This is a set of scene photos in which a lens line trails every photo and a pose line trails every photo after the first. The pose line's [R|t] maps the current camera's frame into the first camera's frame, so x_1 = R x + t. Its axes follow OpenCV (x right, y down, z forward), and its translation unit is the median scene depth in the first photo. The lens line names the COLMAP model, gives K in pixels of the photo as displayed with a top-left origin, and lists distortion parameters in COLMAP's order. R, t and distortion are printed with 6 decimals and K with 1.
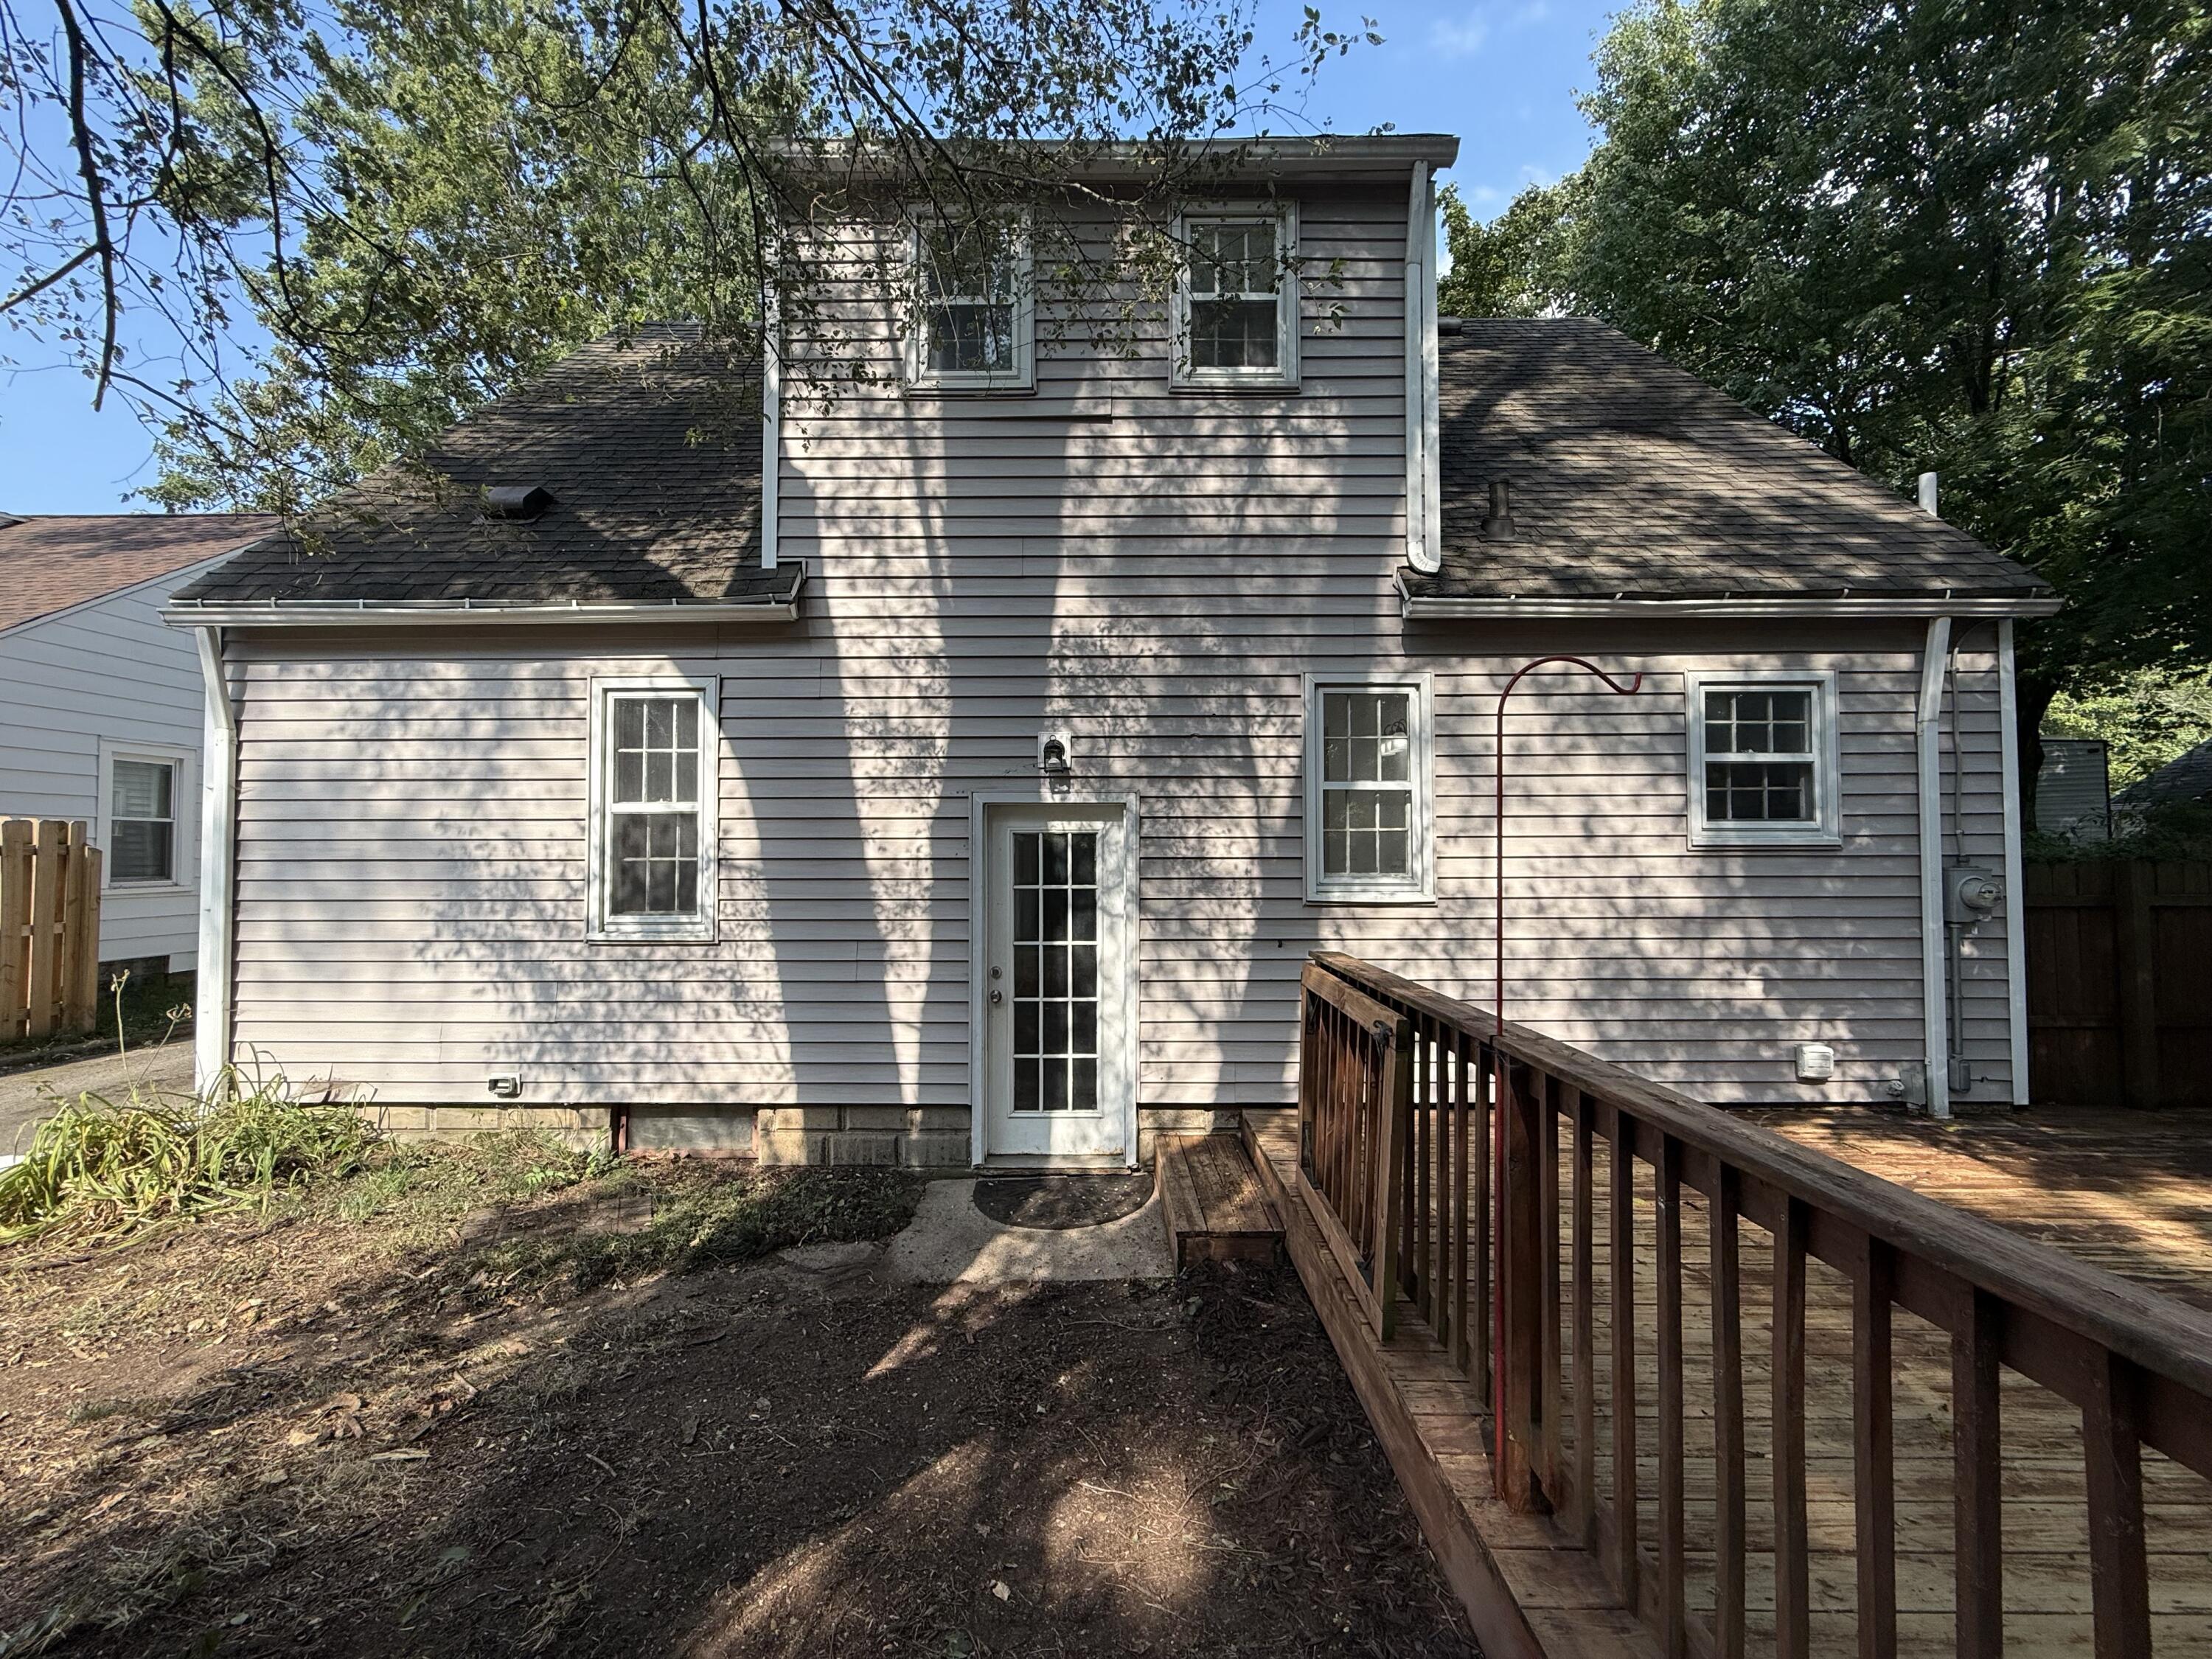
lens RADIAL K [[881.4, 0, 1096.2], [0, 881.4, 826.4], [0, 0, 1]] dist [-0.001902, 0.000716]
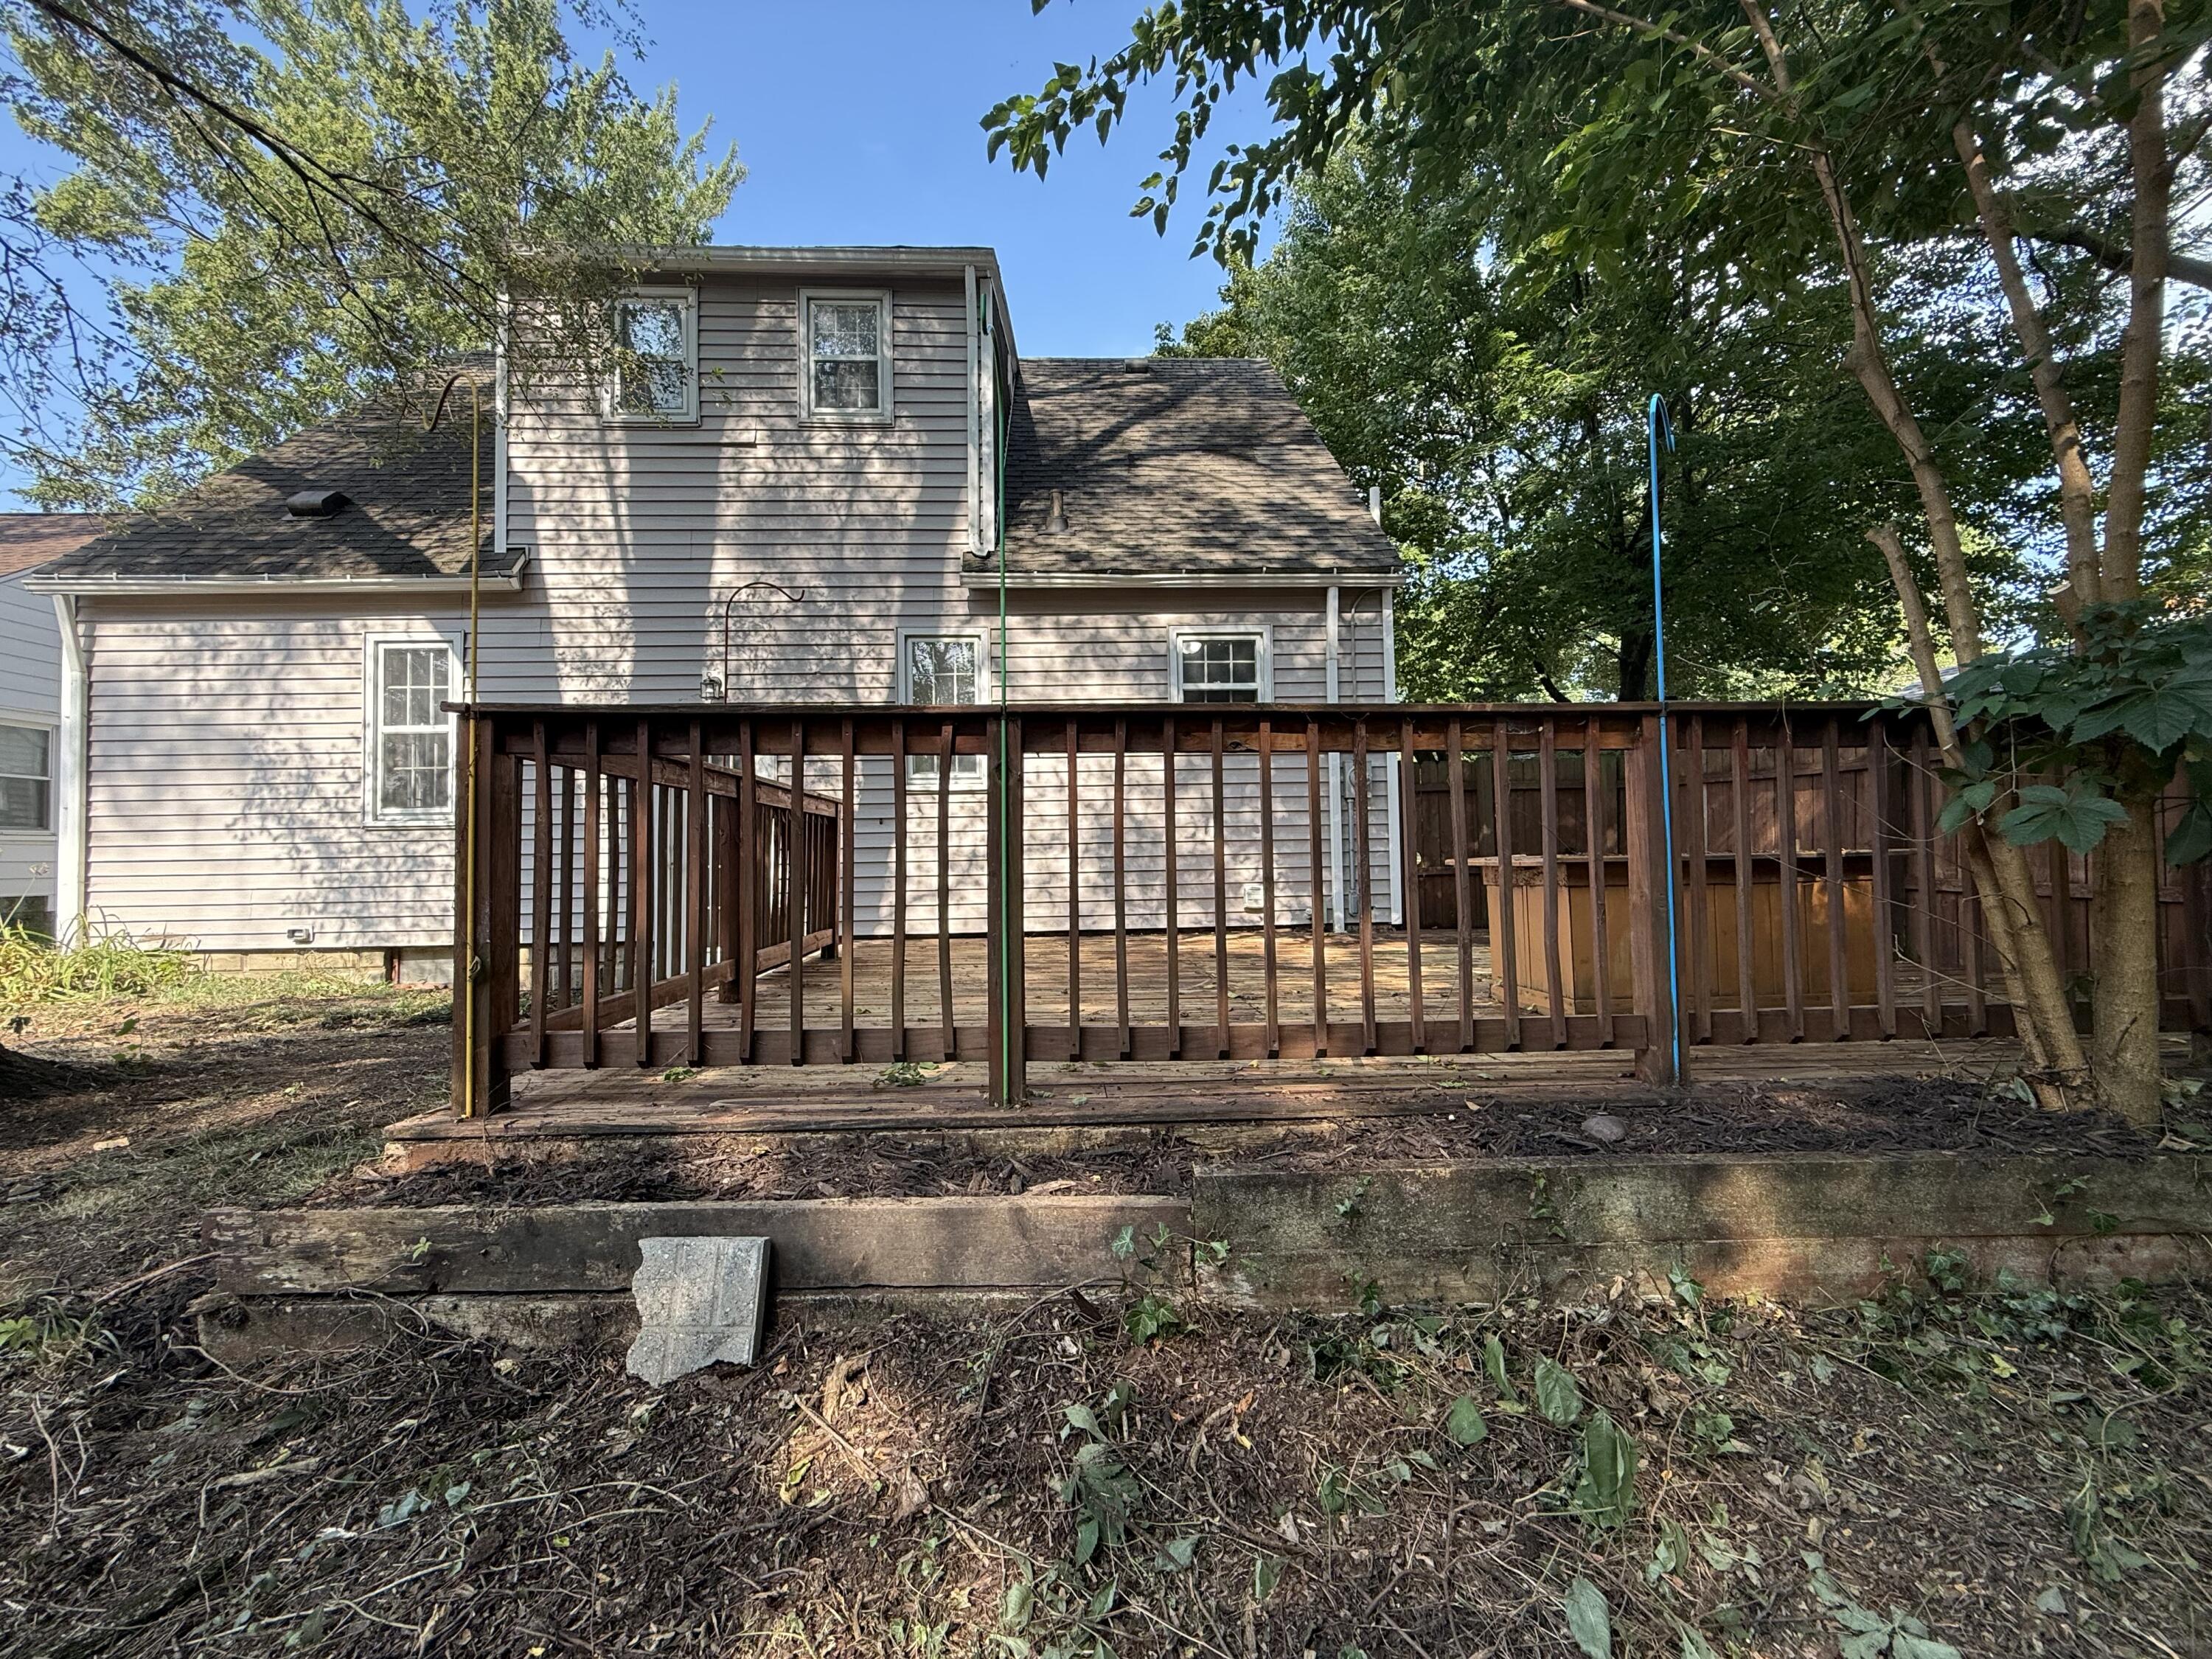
lens RADIAL K [[881.4, 0, 1094.2], [0, 881.4, 827.5], [0, 0, 1]] dist [-0.001902, 0.000716]
pose [[0.998623, -0.013731, 0.050631, 0.472167], [0.013975, 0.999892, -0.004465, 0.152017], [-0.050564, 0.005166, 0.998707, -0.404554]]
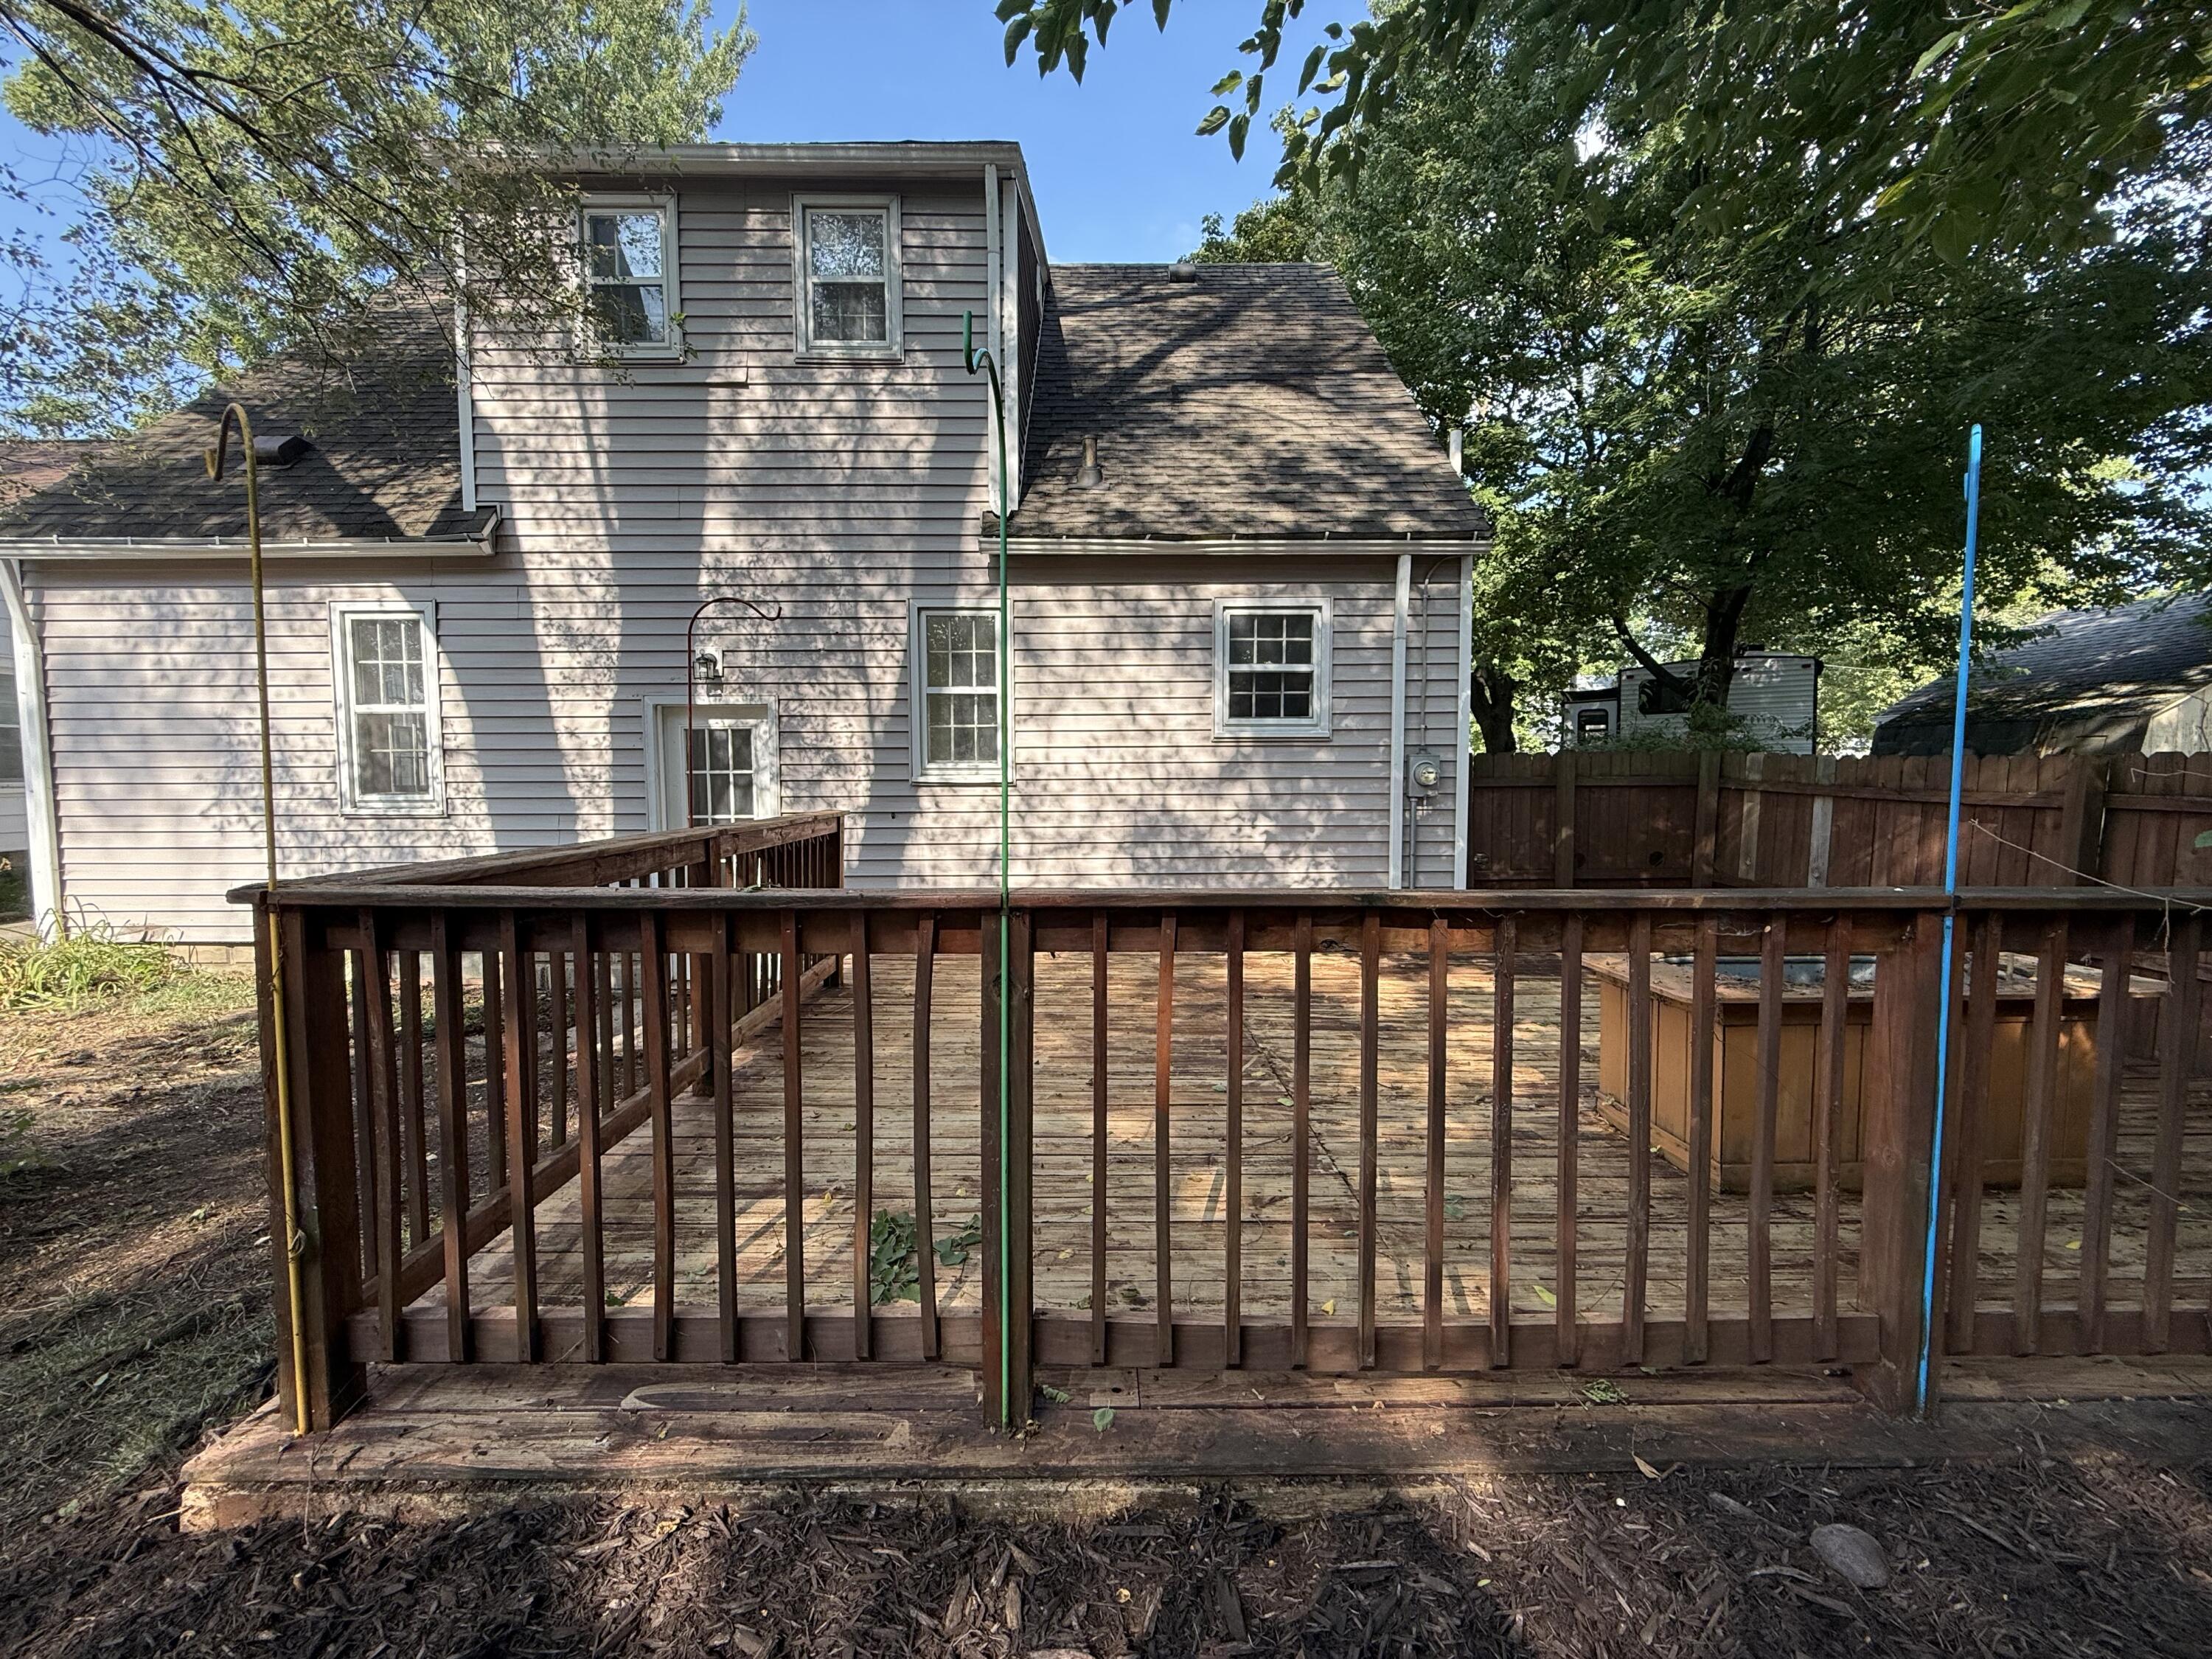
lens RADIAL K [[881.4, 0, 1095.5], [0, 881.4, 826.3], [0, 0, 1]] dist [-0.001902, 0.000716]
pose [[0.999879, -0.002770, 0.015295, 0.477565], [0.001376, 0.995904, 0.090403, 0.033546], [-0.015483, -0.090371, 0.995788, -0.269831]]
